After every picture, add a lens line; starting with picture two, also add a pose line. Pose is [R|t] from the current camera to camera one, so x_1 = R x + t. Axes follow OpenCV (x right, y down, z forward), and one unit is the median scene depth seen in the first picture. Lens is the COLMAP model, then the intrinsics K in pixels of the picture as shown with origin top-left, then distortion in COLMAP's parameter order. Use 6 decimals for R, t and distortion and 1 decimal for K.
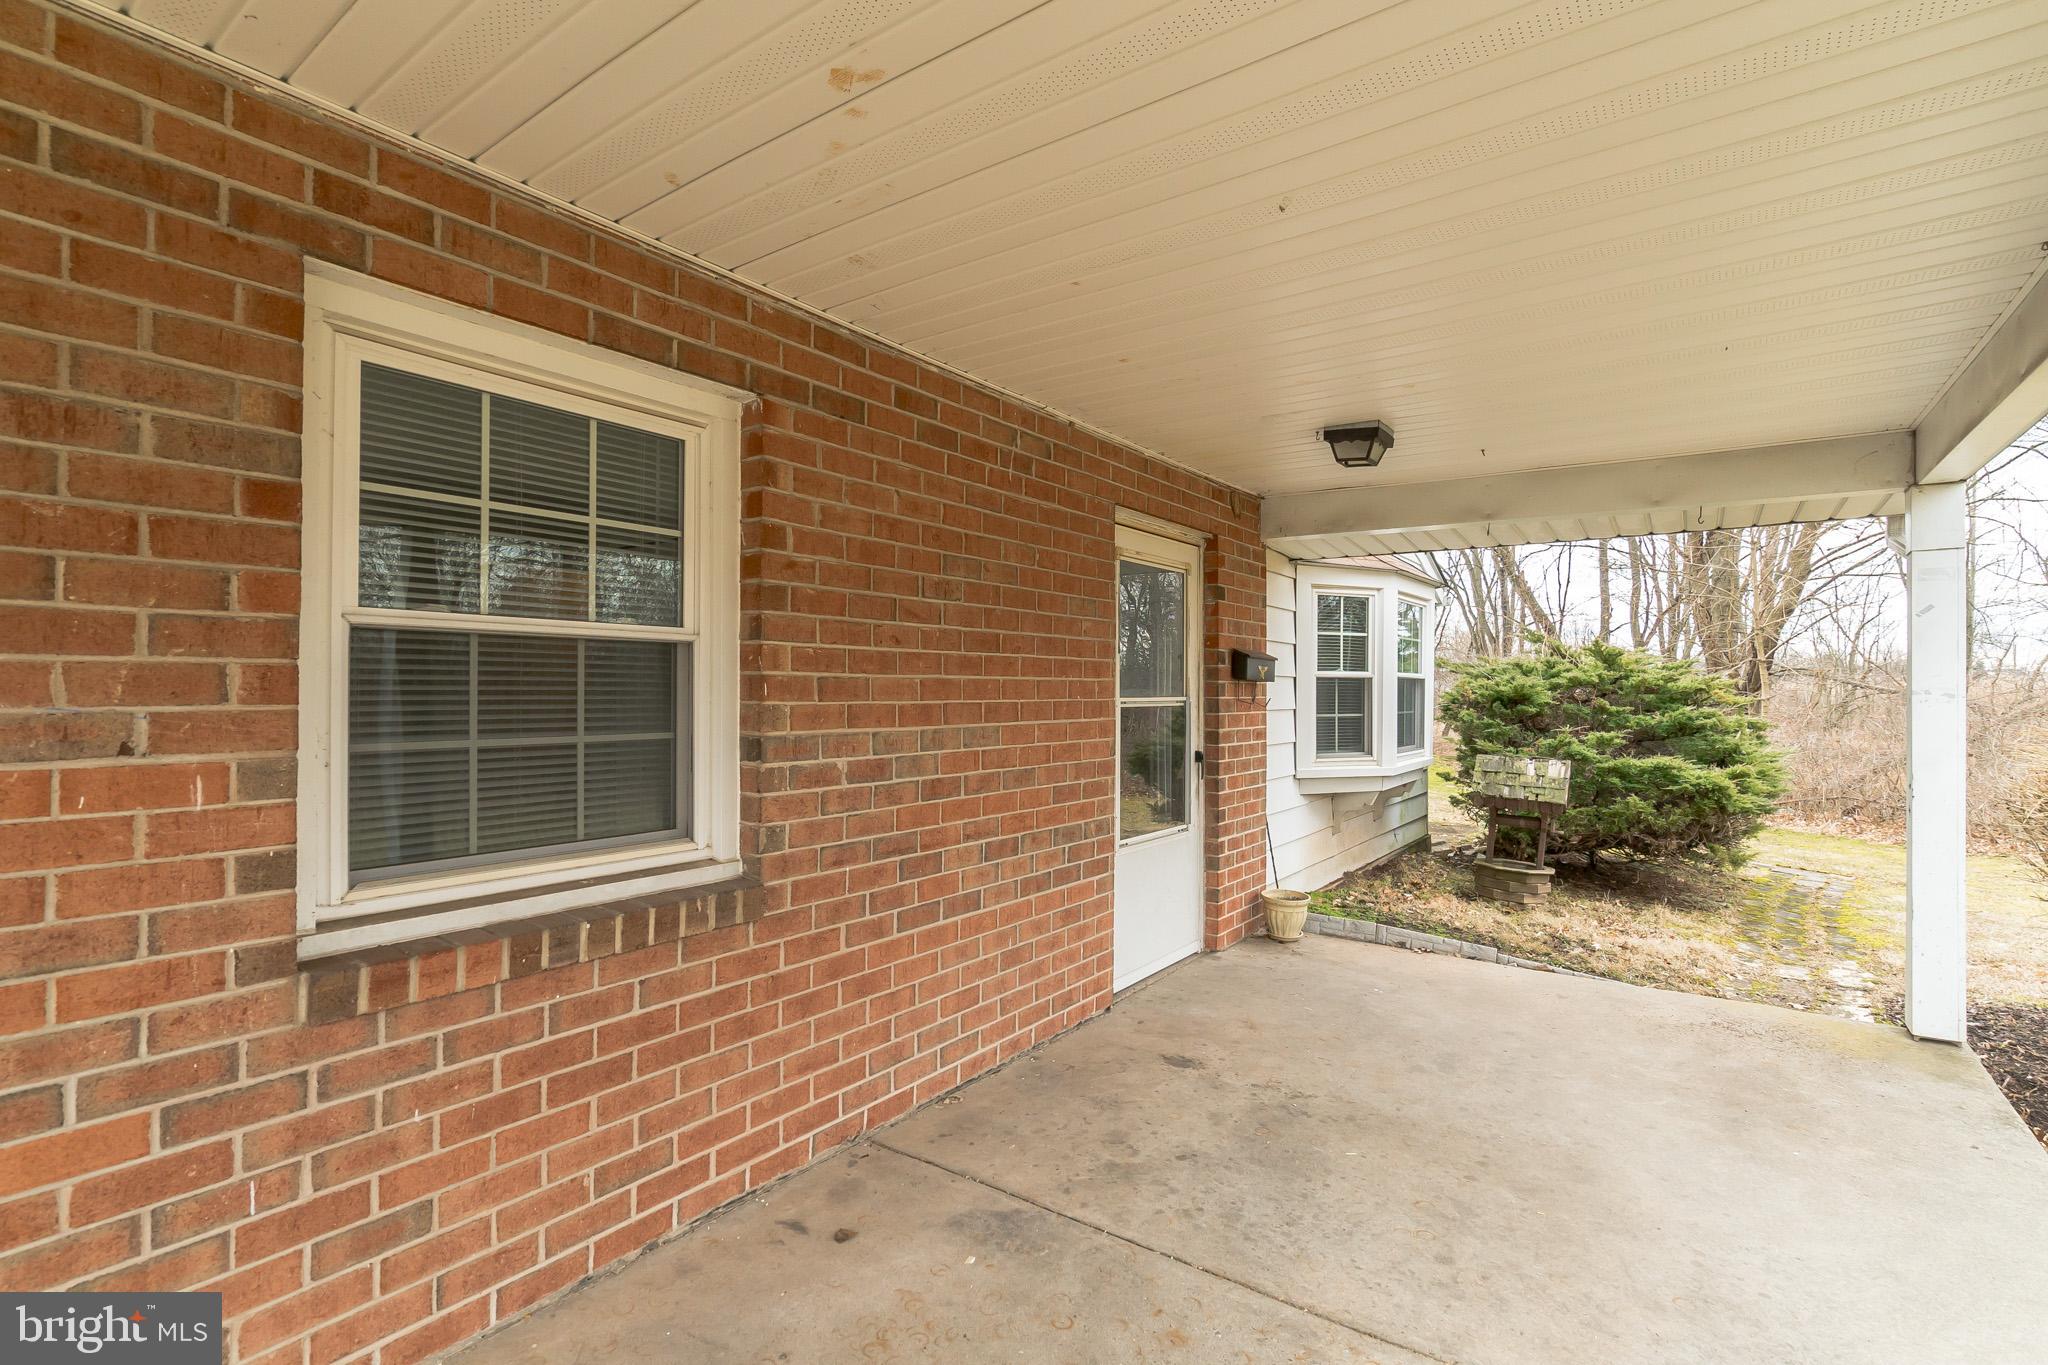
lens RADIAL K [[952.7, 0, 1016.0], [0, 952.7, 680.6], [0, 0, 1]] dist [0.002817, 0.000311]
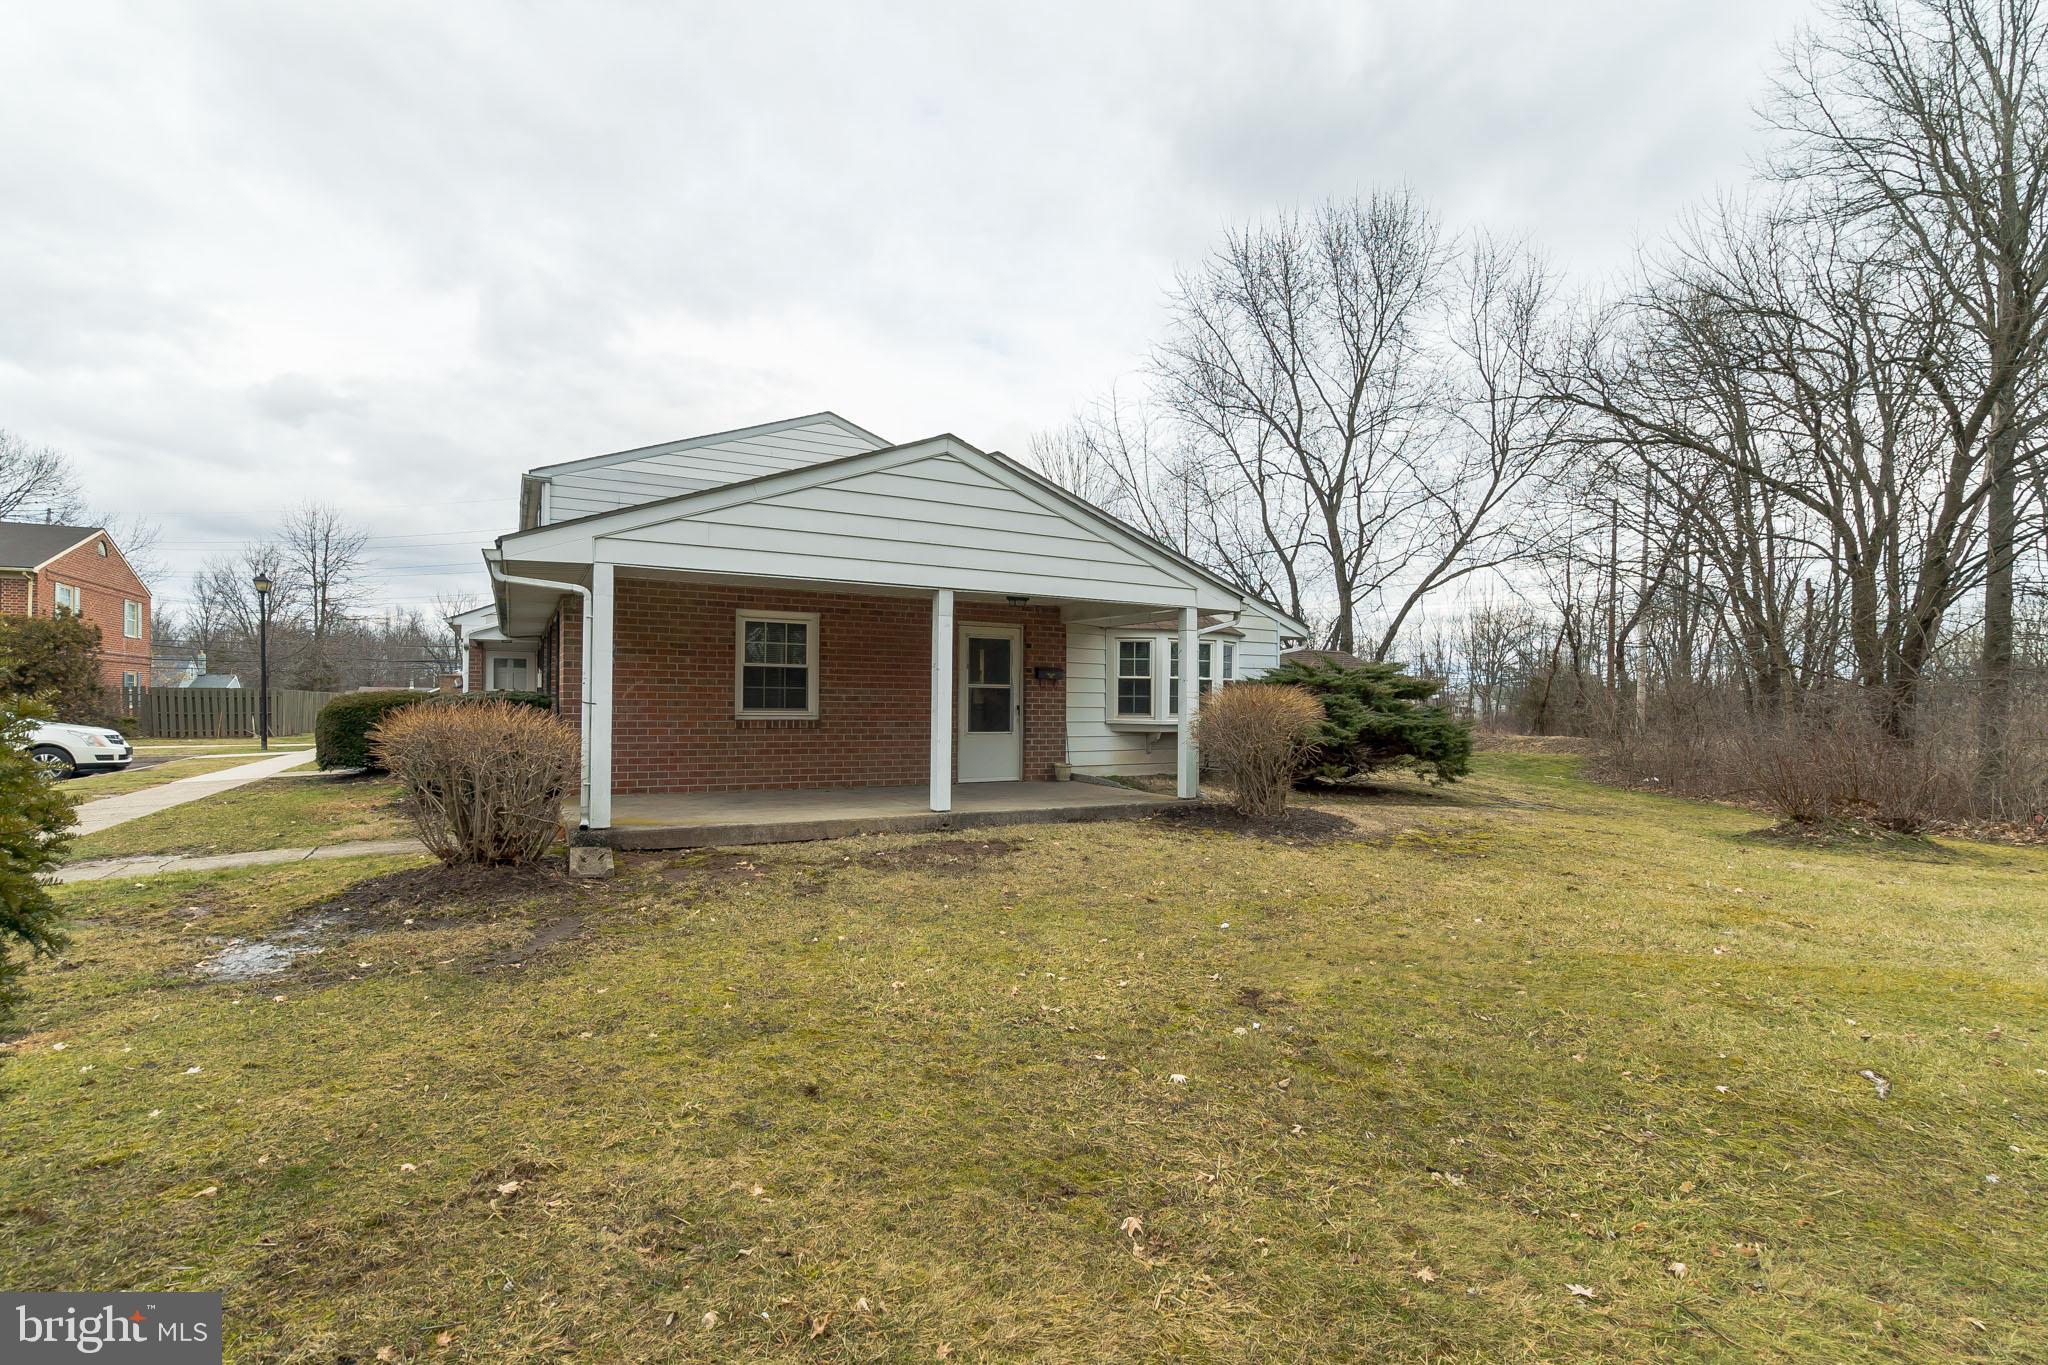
lens RADIAL K [[952.7, 0, 1028.8], [0, 952.7, 689.6], [0, 0, 1]] dist [0.002817, 0.000311]
pose [[0.928344, -0.004869, -0.371691, 2.339740], [0.001493, 0.999955, -0.009369, 0.106825], [0.371719, 0.008143, 0.928309, -2.845749]]
